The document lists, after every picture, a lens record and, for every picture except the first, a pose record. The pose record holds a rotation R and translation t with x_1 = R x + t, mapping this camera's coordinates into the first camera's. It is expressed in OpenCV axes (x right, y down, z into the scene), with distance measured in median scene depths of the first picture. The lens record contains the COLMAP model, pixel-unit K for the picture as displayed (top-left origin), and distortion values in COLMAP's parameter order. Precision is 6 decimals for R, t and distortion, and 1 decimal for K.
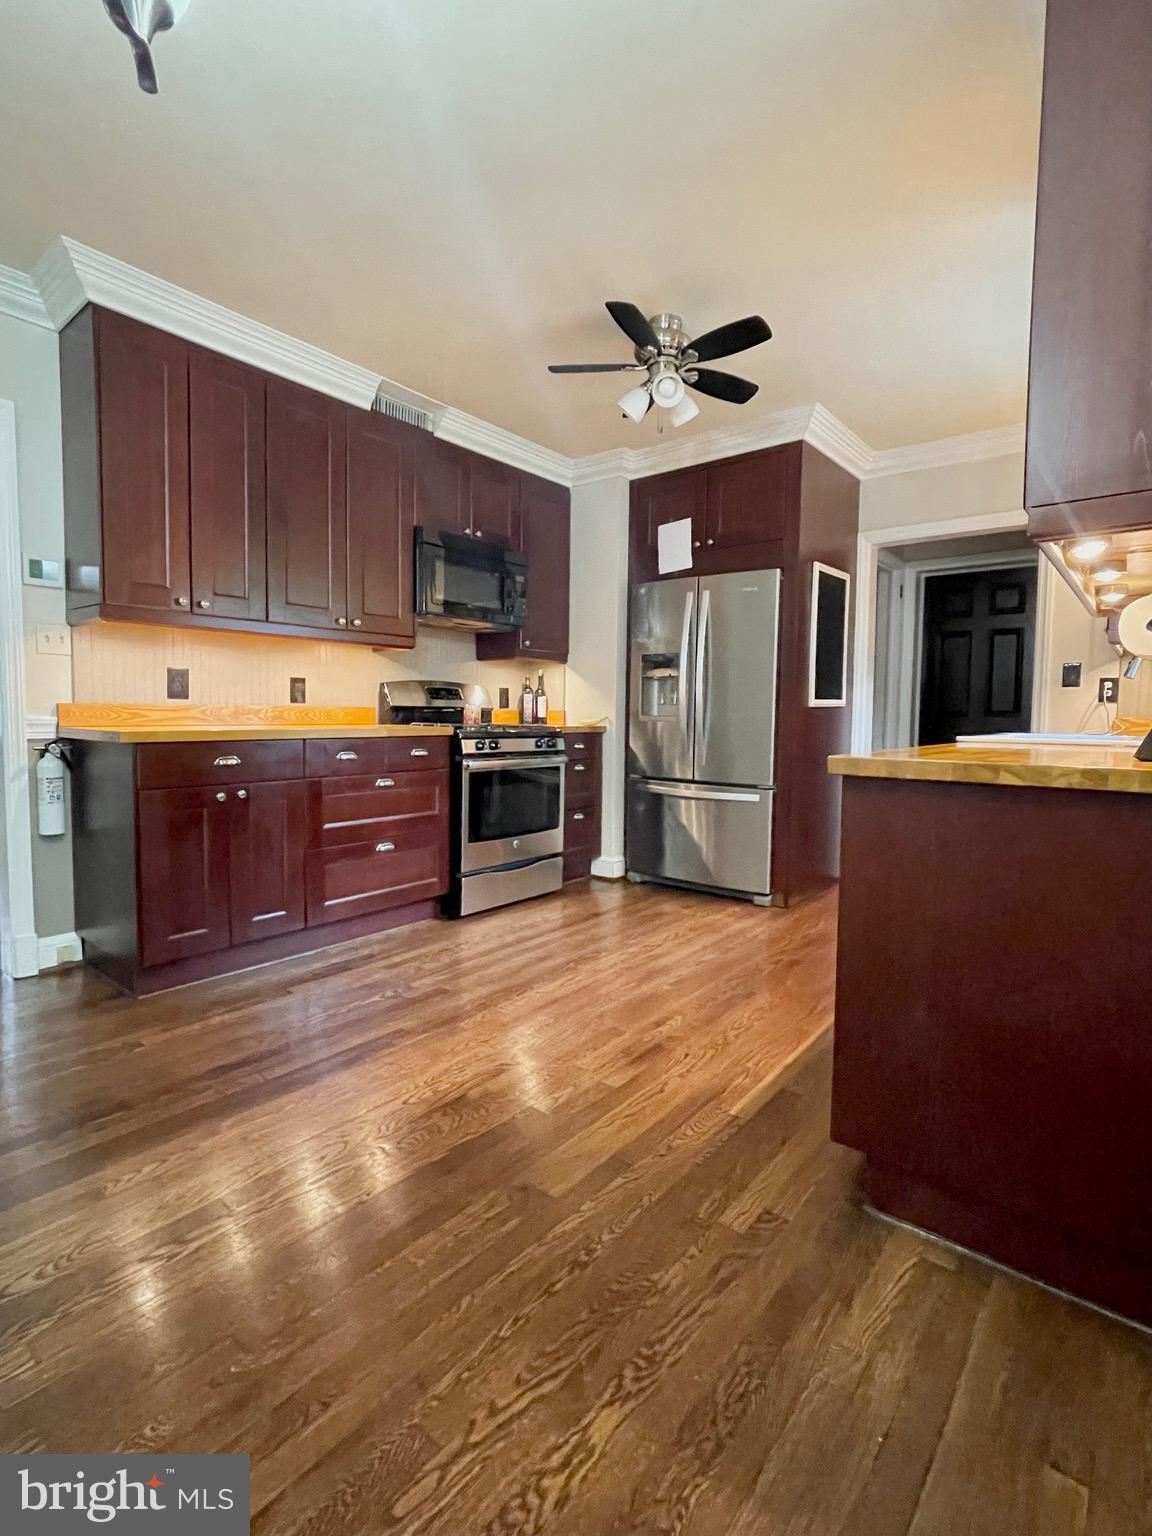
lens RADIAL K [[730.9, 0, 572.8], [0, 730.9, 778.8], [0, 0, 1]] dist [-0.000396, -0.000554]
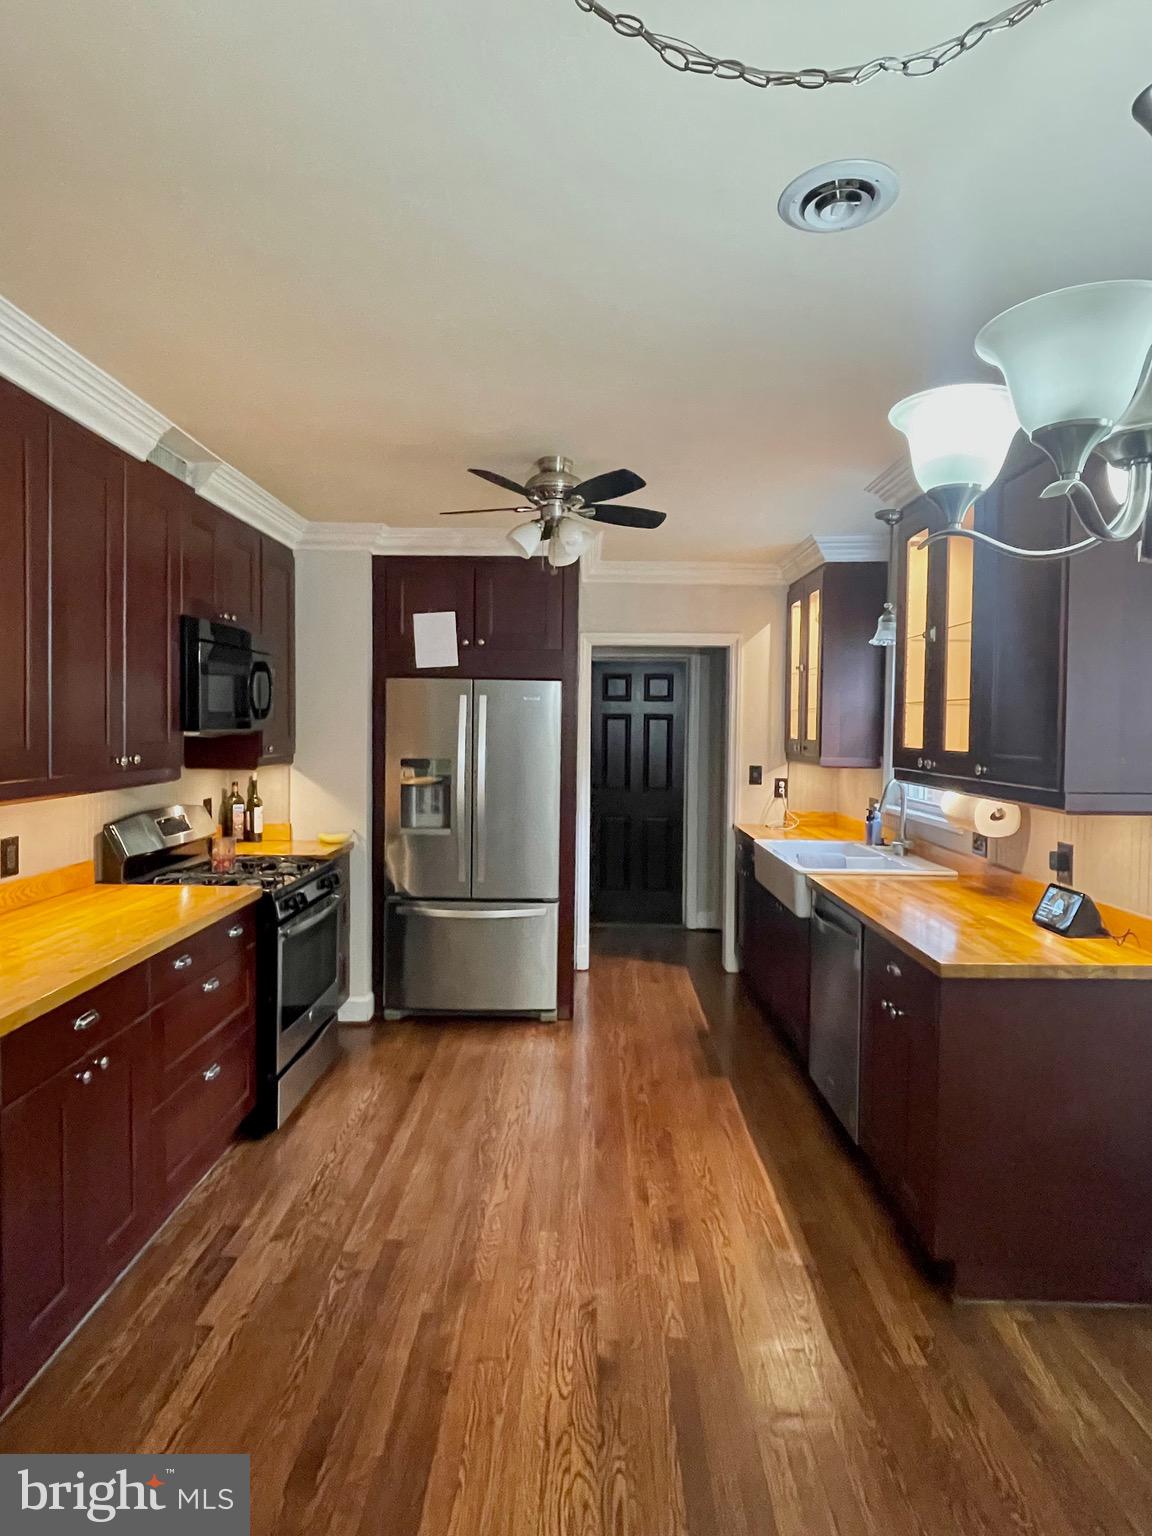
lens RADIAL K [[863.1, 0, 575.6], [0, 863.1, 779.3], [0, 0, 1]] dist [0.006769, -0.006598]
pose [[0.780979, -0.042650, 0.623099, -0.431355], [0.052202, 0.998632, 0.002926, -0.156032], [-0.622372, 0.030242, 0.782137, 0.080323]]
